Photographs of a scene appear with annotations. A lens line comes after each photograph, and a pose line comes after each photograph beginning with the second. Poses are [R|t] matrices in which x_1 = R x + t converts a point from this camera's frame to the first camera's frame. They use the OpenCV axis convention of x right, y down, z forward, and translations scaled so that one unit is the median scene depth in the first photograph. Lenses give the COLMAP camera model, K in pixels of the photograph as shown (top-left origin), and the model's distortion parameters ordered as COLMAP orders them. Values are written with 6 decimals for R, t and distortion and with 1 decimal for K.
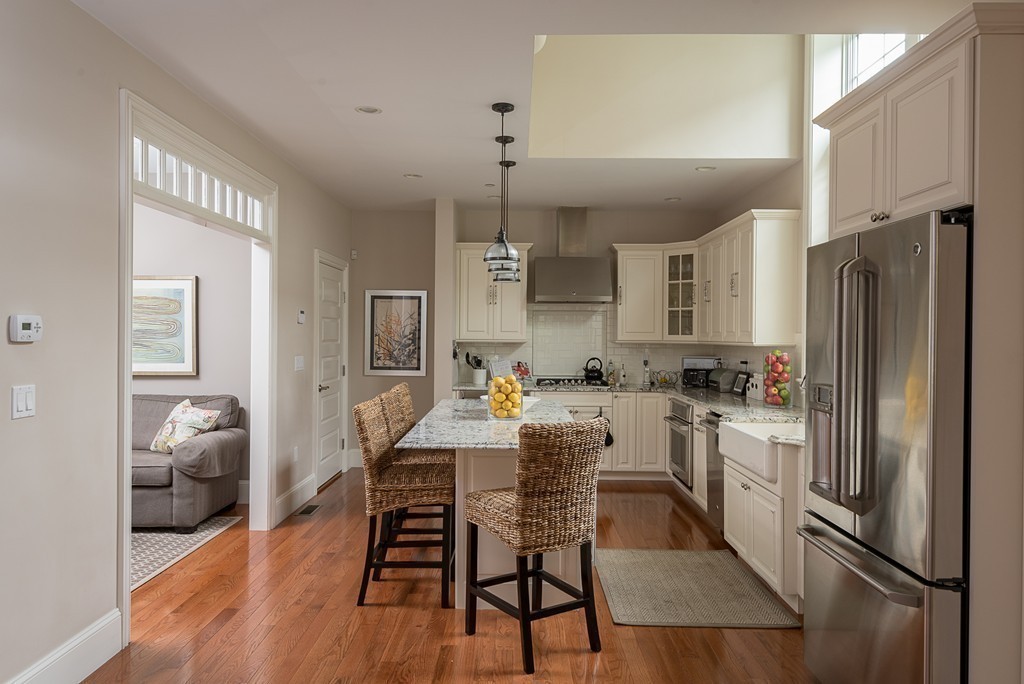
lens RADIAL K [[737.8, 0, 517.8], [0, 737.8, 339.0], [0, 0, 1]] dist [0.049776, -0.034973]
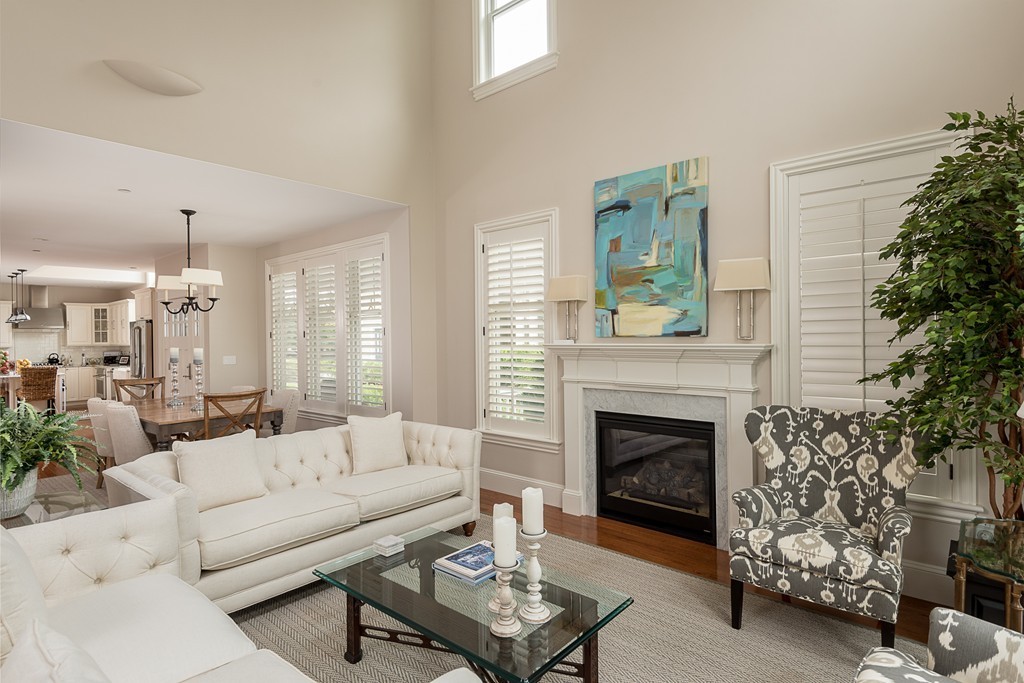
lens RADIAL K [[537.7, 0, 496.4], [0, 537.7, 339.0], [0, 0, 1]] dist [0.031367, -0.021936]
pose [[0.668959, -0.016801, 0.743110, -0.228772], [0.022858, 0.999737, 0.002025, 0.009865], [-0.742948, 0.015631, 0.669166, -1.119316]]
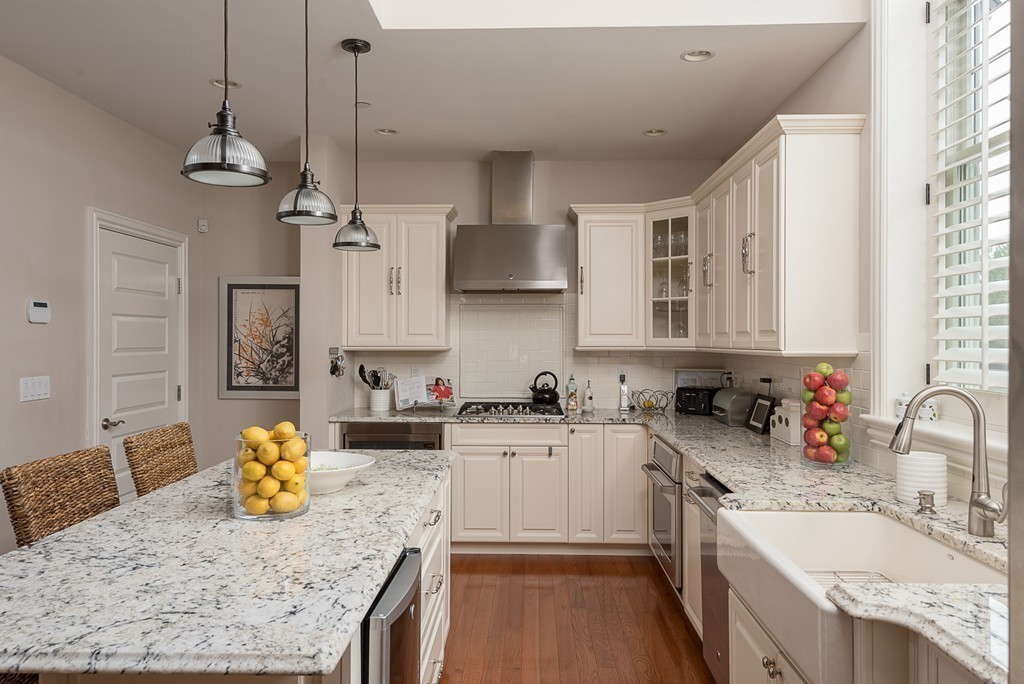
lens RADIAL K [[737.8, 0, 517.8], [0, 737.8, 339.0], [0, 0, 1]] dist [0.049776, -0.034973]
pose [[0.999613, -0.006055, -0.027169, 0.100839], [0.005918, 0.999969, -0.005117, -0.001895], [0.027200, 0.004954, 0.999618, 0.328299]]
